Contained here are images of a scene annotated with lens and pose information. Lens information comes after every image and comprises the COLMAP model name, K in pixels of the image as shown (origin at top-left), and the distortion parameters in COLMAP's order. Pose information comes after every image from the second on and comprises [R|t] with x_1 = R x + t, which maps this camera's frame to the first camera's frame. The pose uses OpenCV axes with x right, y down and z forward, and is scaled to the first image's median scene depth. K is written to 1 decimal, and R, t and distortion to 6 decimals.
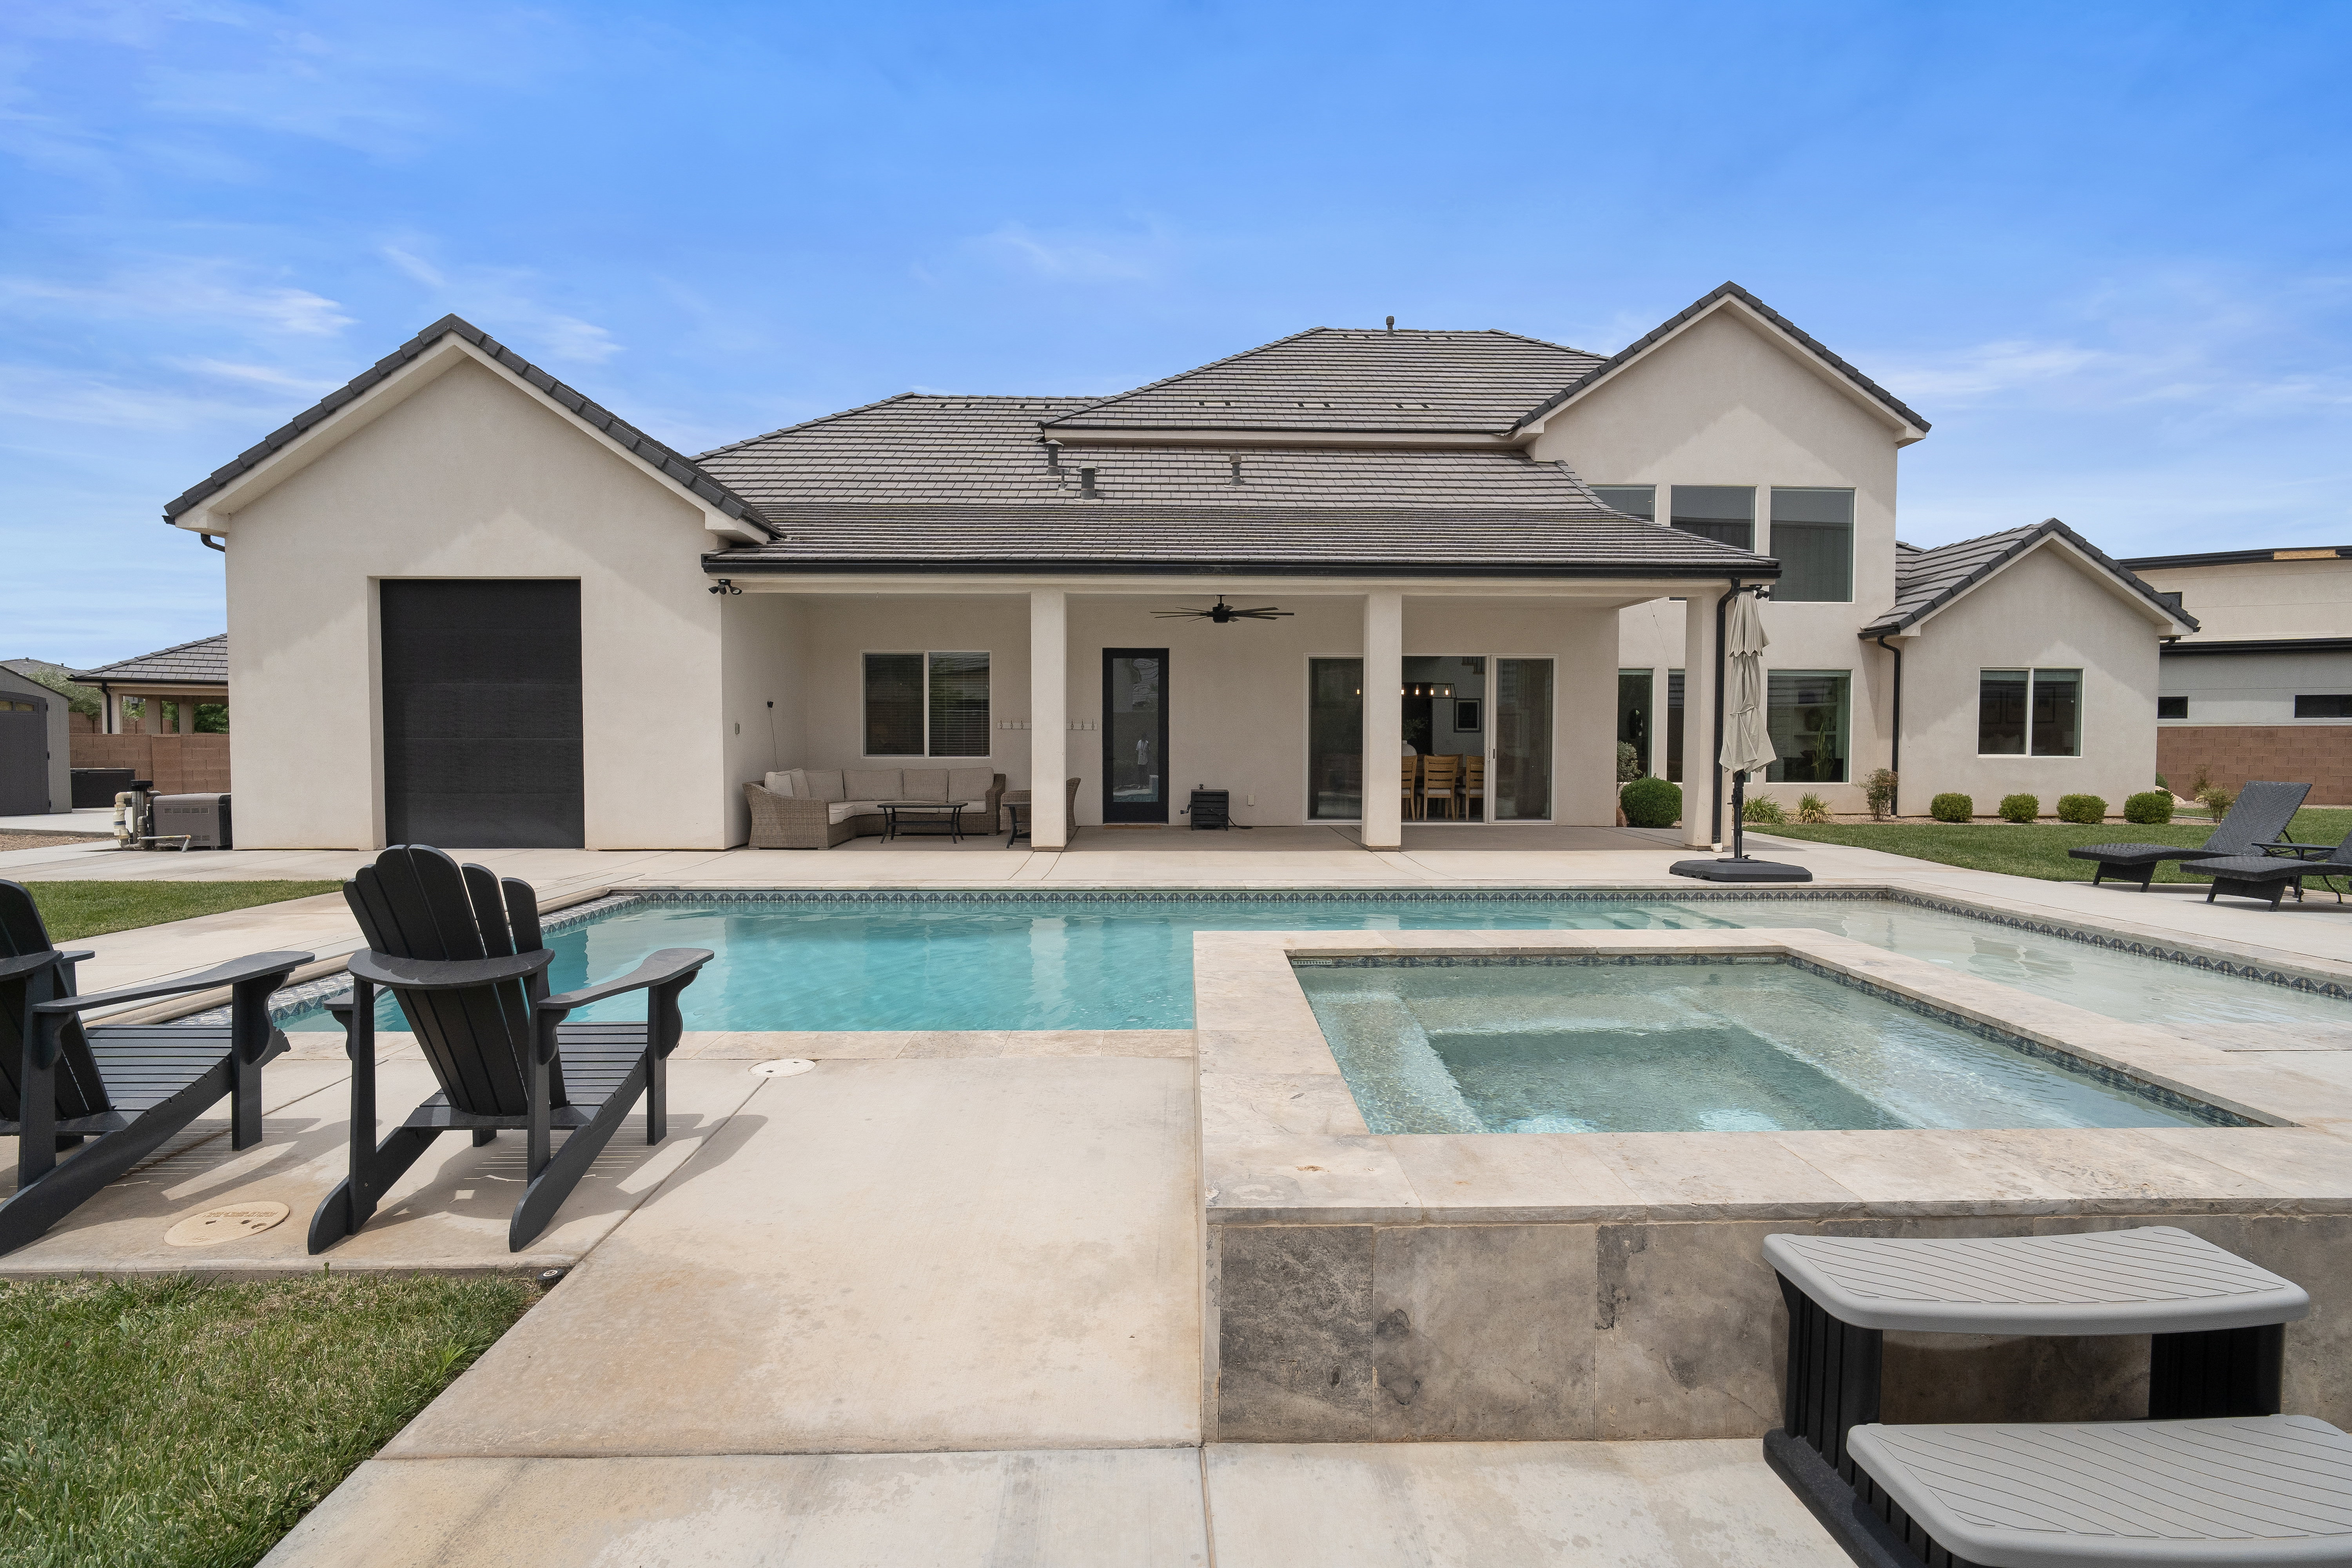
lens RADIAL K [[1112.6, 0, 1174.5], [0, 1112.6, 779.2], [0, 0, 1]] dist [-0.023127, 0.012546]
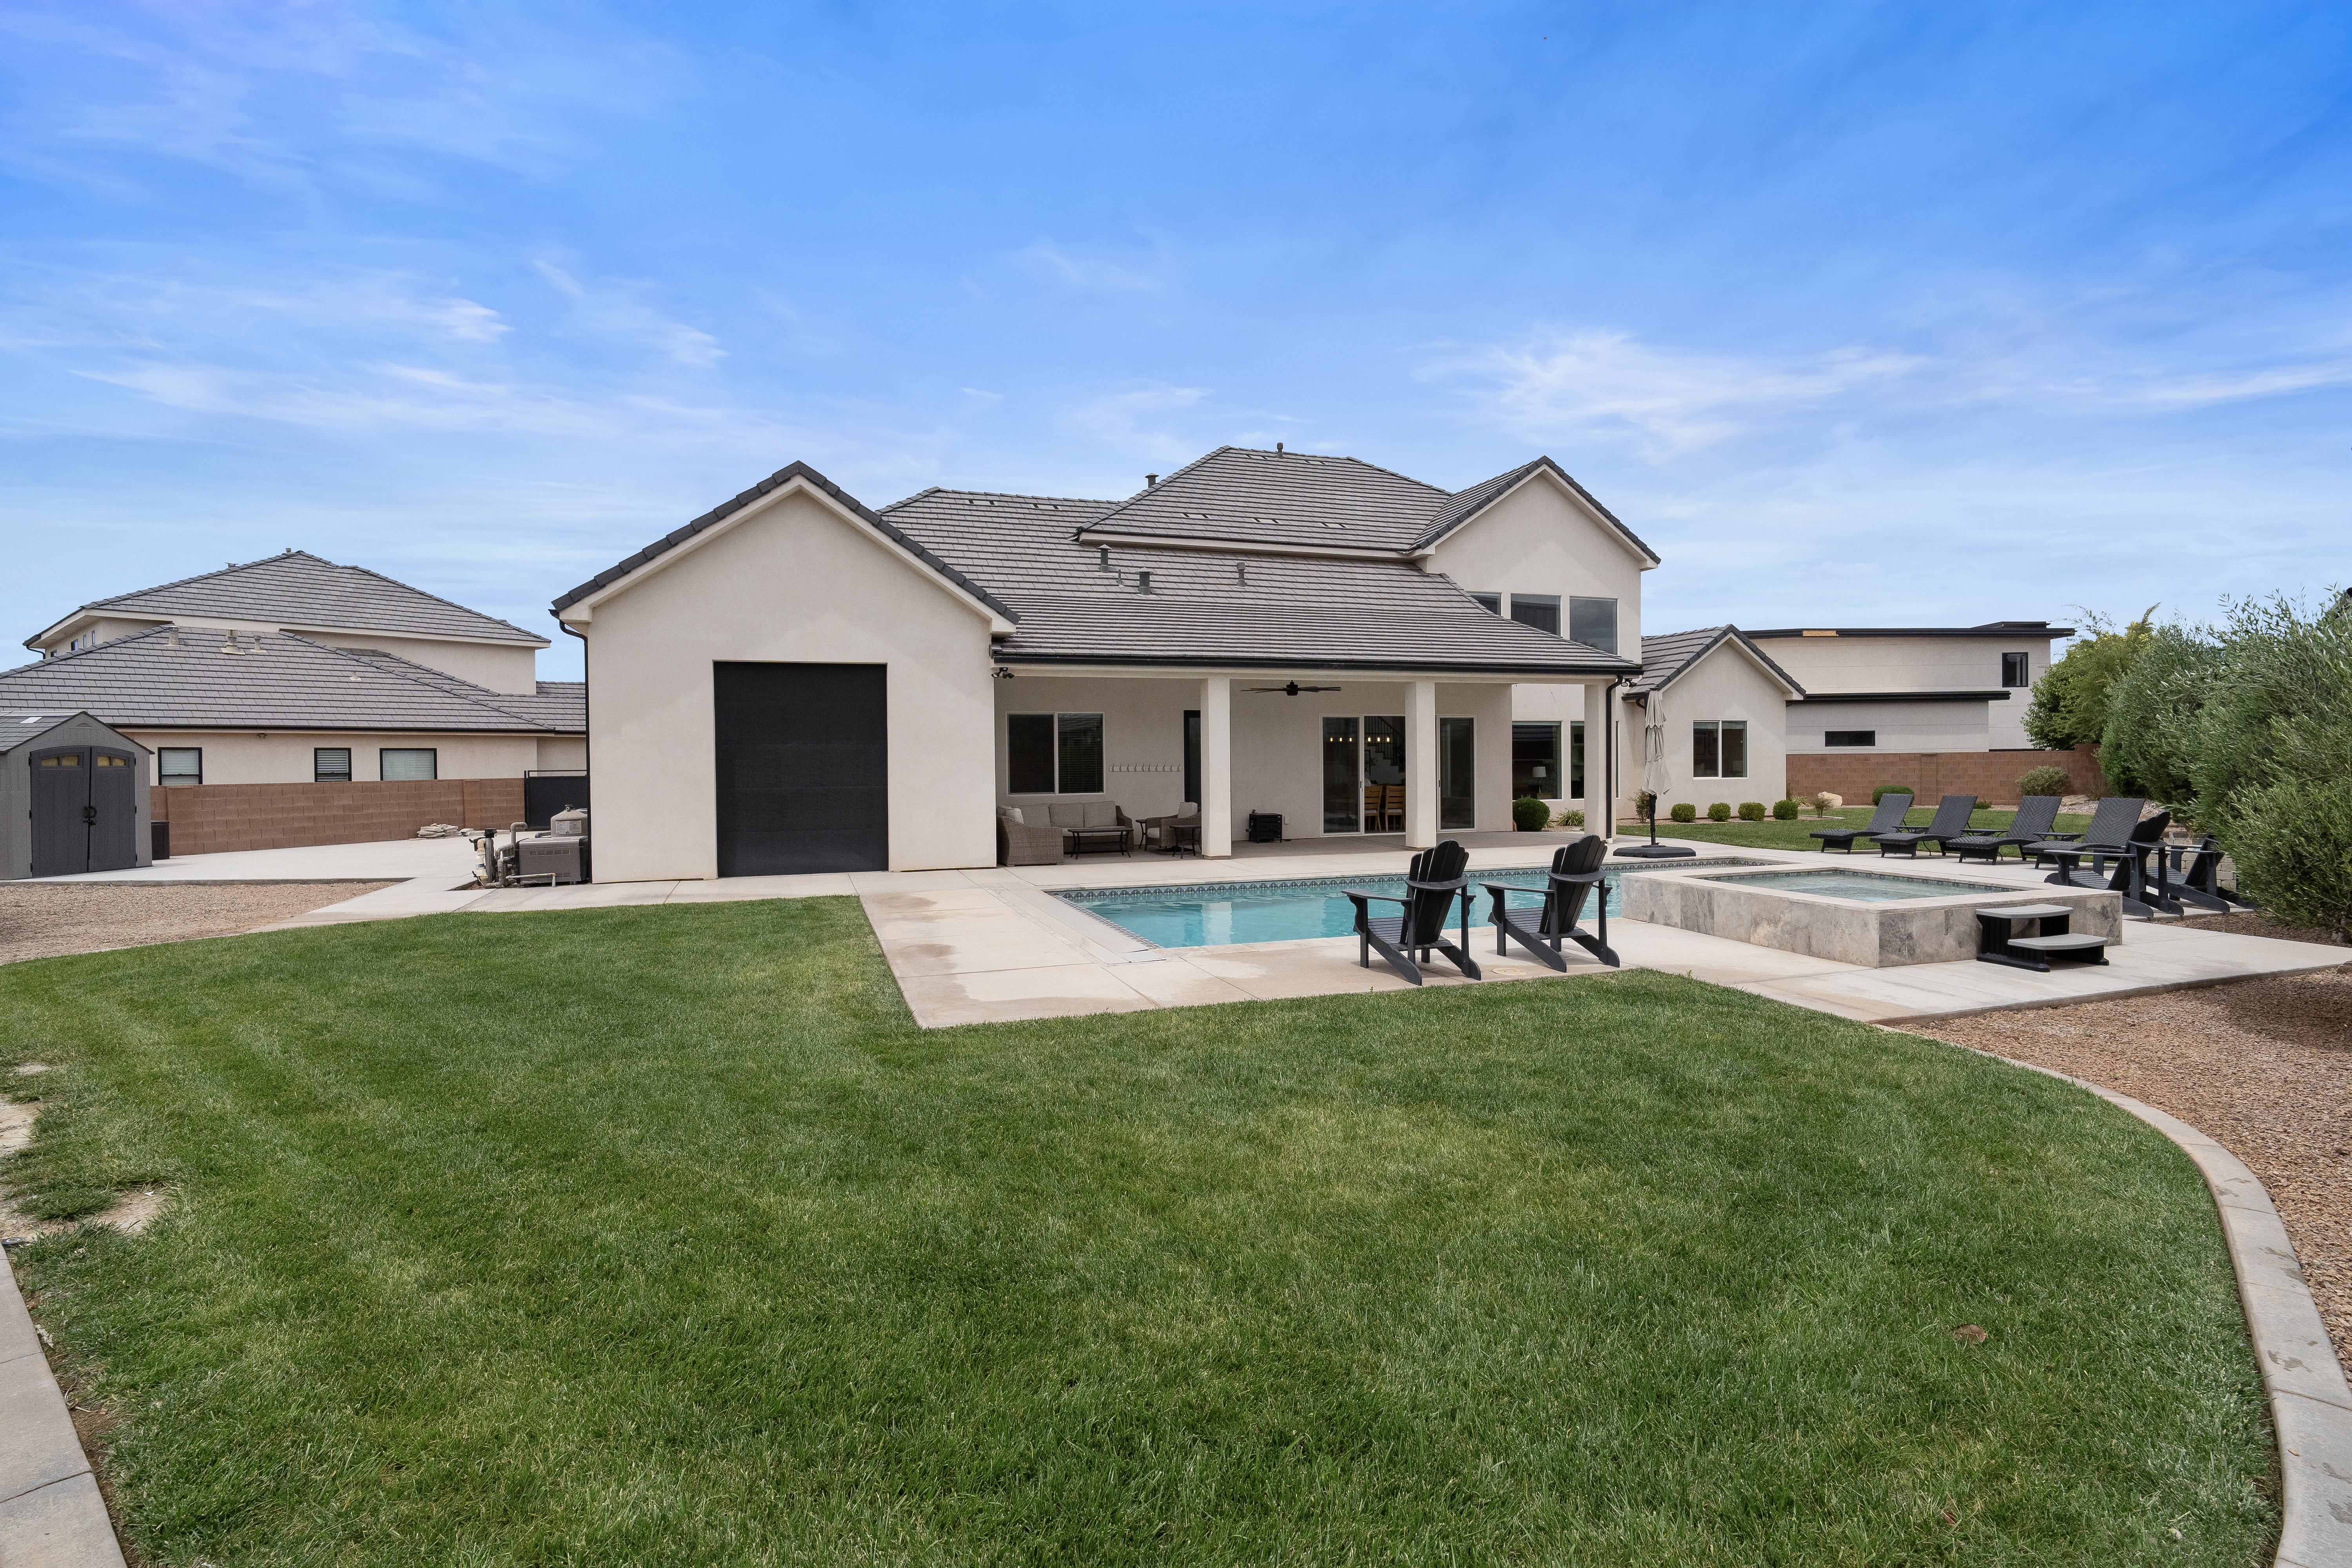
lens RADIAL K [[1112.6, 0, 1174.5], [0, 1112.6, 779.2], [0, 0, 1]] dist [-0.023127, 0.012546]
pose [[0.953790, -0.016651, 0.300014, -0.419804], [0.022957, 0.999583, -0.017504, -0.009883], [-0.299597, 0.023582, 0.953774, -0.244676]]
